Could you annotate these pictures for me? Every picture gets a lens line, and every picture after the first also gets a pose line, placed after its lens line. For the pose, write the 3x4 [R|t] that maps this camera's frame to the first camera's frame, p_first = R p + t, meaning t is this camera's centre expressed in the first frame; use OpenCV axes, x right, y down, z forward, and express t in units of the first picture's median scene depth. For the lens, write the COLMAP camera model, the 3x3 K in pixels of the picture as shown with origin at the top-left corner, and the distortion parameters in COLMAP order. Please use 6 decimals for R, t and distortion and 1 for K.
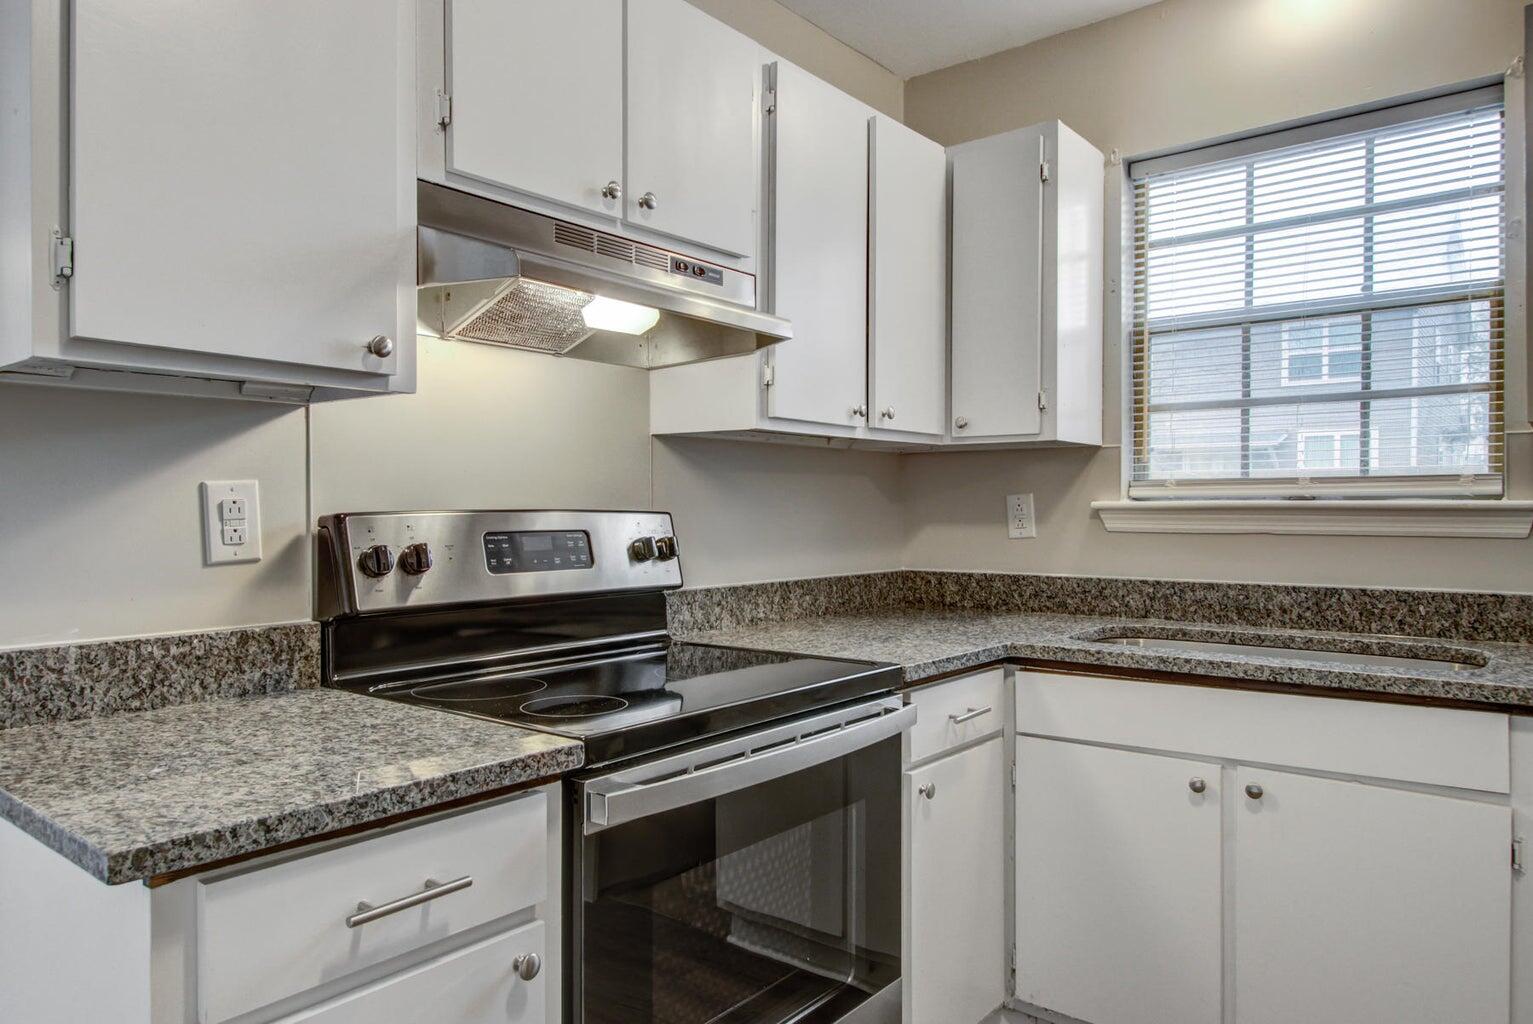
lens RADIAL K [[1020.2, 0, 762.9], [0, 1020.2, 510.5], [0, 0, 1]] dist [0.004975, 0.000122]
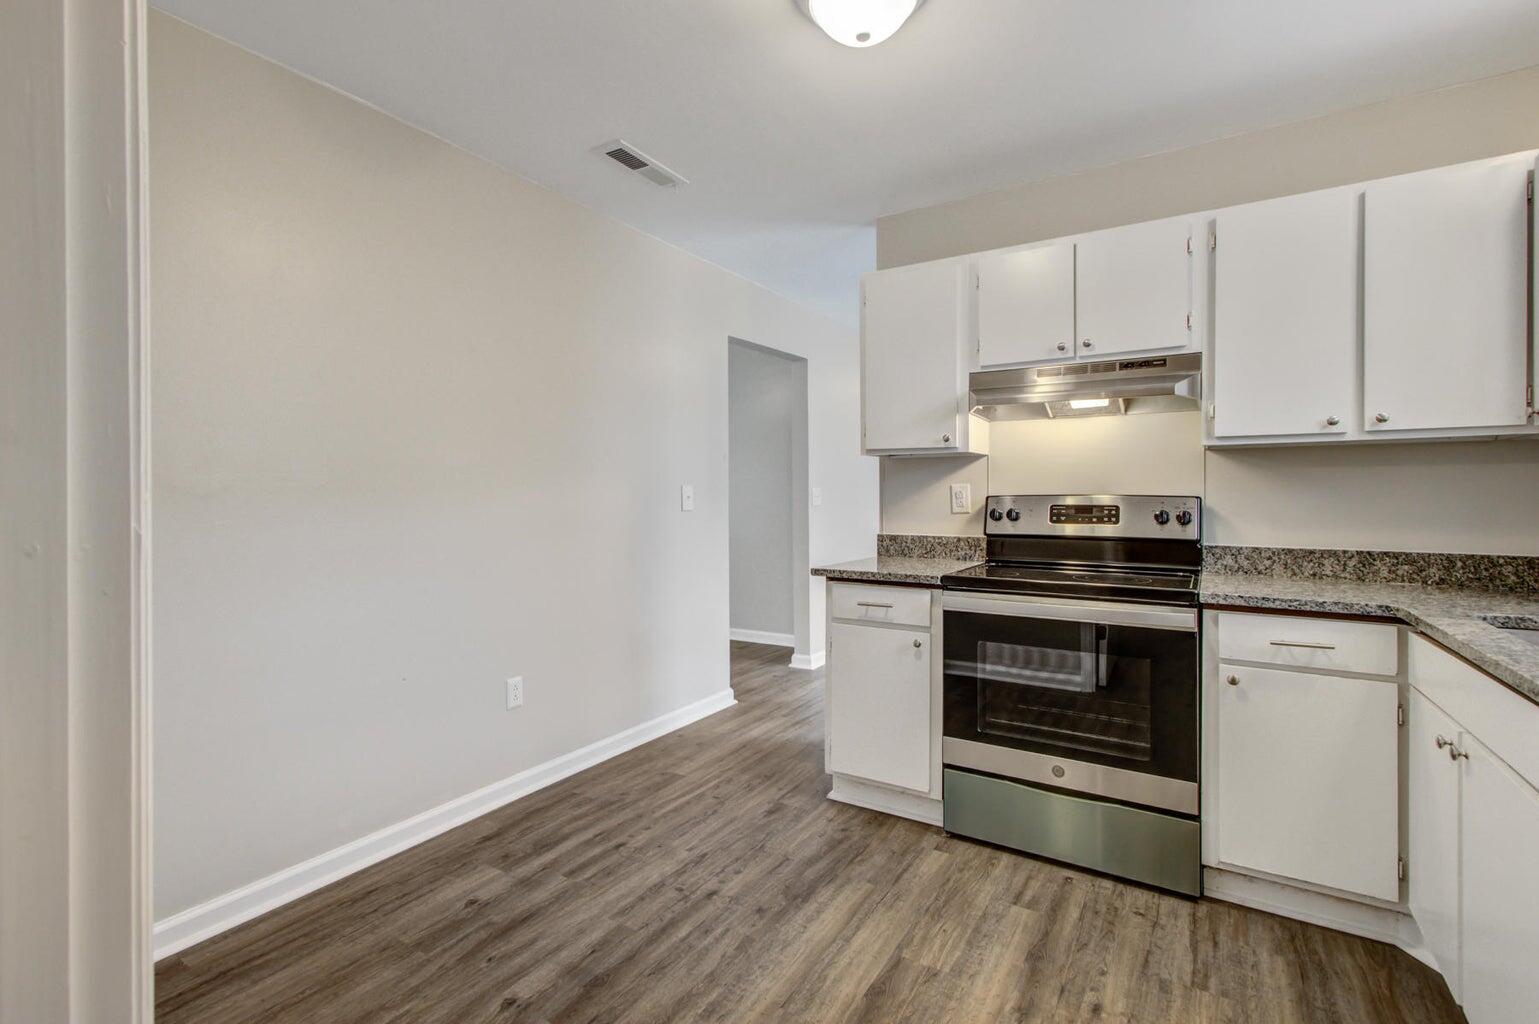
lens RADIAL K [[686.7, 0, 770.9], [0, 686.7, 503.1], [0, 0, 1]] dist [-0.002200, -0.000202]
pose [[0.126610, 0.010823, -0.991893, 1.114232], [-0.004533, 0.999936, 0.010332, 0.004232], [0.991942, 0.003188, 0.126651, 0.192490]]
